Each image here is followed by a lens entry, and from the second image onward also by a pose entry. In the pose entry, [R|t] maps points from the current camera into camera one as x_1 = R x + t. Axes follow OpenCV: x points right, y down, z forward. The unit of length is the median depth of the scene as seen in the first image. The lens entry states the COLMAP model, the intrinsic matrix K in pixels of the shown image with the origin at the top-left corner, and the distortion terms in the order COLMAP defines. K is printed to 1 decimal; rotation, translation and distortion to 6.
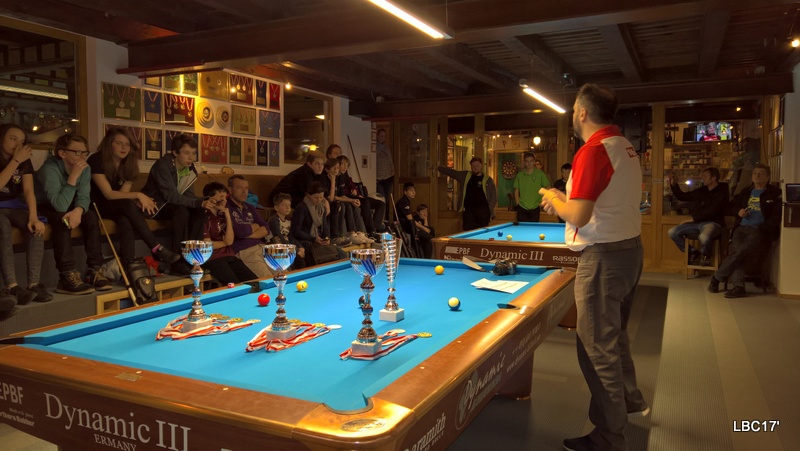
lens RADIAL K [[605.2, 0, 402.0], [0, 605.2, 214.2], [0, 0, 1]] dist [0.000595, -0.013241]
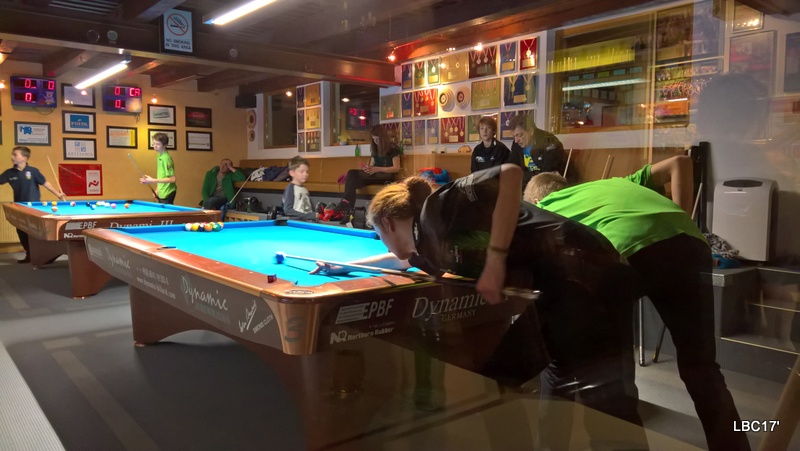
lens RADIAL K [[605.2, 0, 402.0], [0, 605.2, 214.2], [0, 0, 1]] dist [0.000595, -0.013241]
pose [[-0.441385, 0.054547, -0.895658, 0.715344], [-0.054327, 0.994695, 0.087351, -0.049739], [0.895672, 0.087213, -0.436081, 1.439239]]
